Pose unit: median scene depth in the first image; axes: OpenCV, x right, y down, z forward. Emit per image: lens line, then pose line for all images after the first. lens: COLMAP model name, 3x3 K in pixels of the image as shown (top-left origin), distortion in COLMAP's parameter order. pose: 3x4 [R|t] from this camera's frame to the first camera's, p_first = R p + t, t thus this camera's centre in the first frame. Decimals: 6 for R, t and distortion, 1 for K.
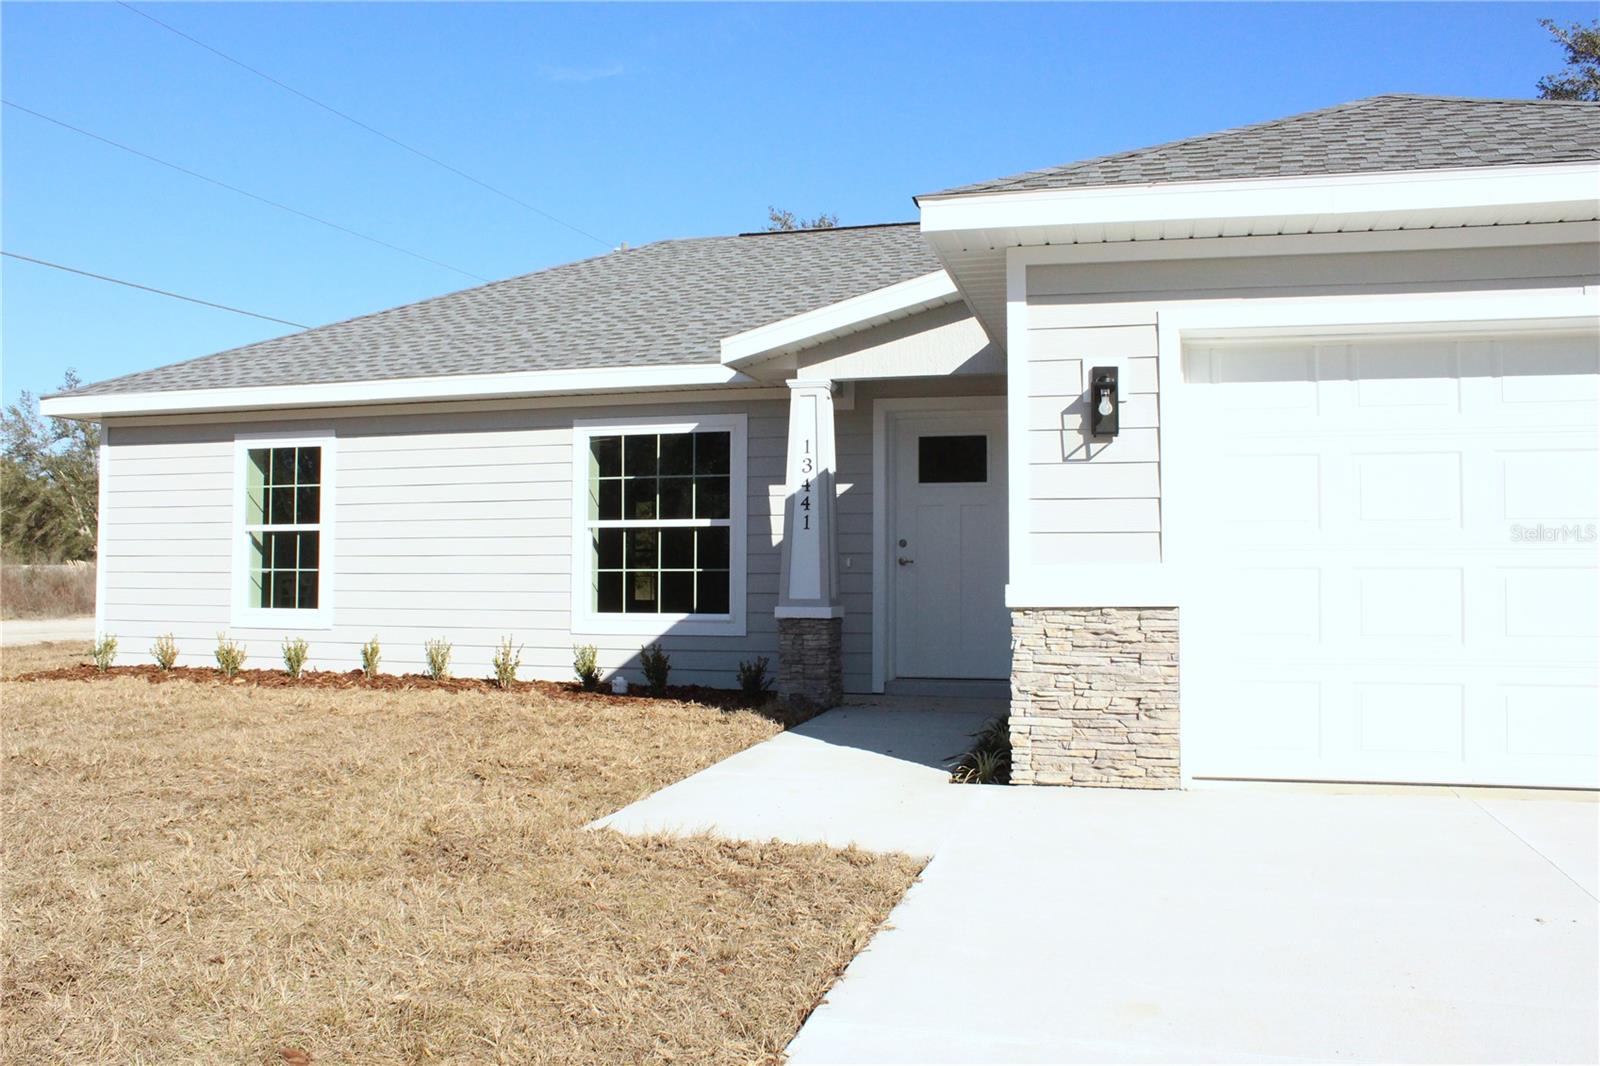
lens RADIAL K [[1321.1, 0, 807.4], [0, 1321.1, 530.8], [0, 0, 1]] dist [-0.154683, 0.116712]
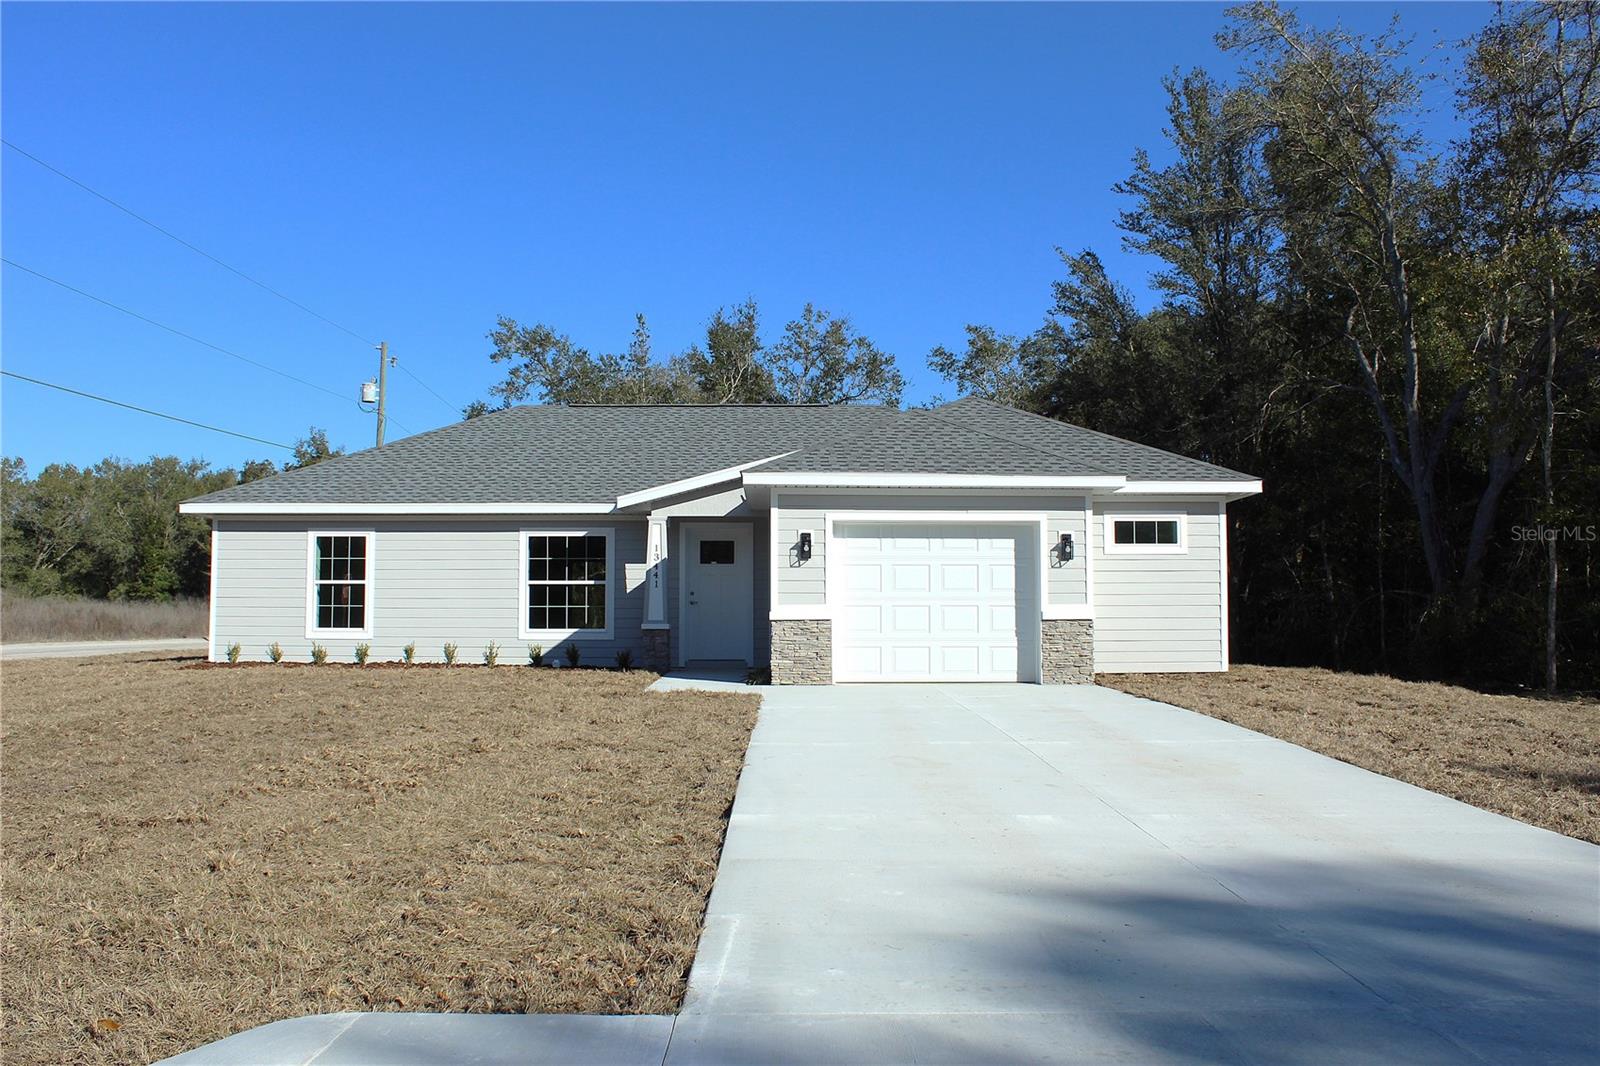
lens RADIAL K [[1328.5, 0, 802.1], [0, 1328.5, 521.9], [0, 0, 1]] dist [-0.163392, 0.138188]
pose [[0.961679, 0.016789, 0.273664, -0.321080], [-0.007210, 0.999327, -0.035970, -0.027888], [-0.274084, 0.032618, 0.961153, -0.992898]]
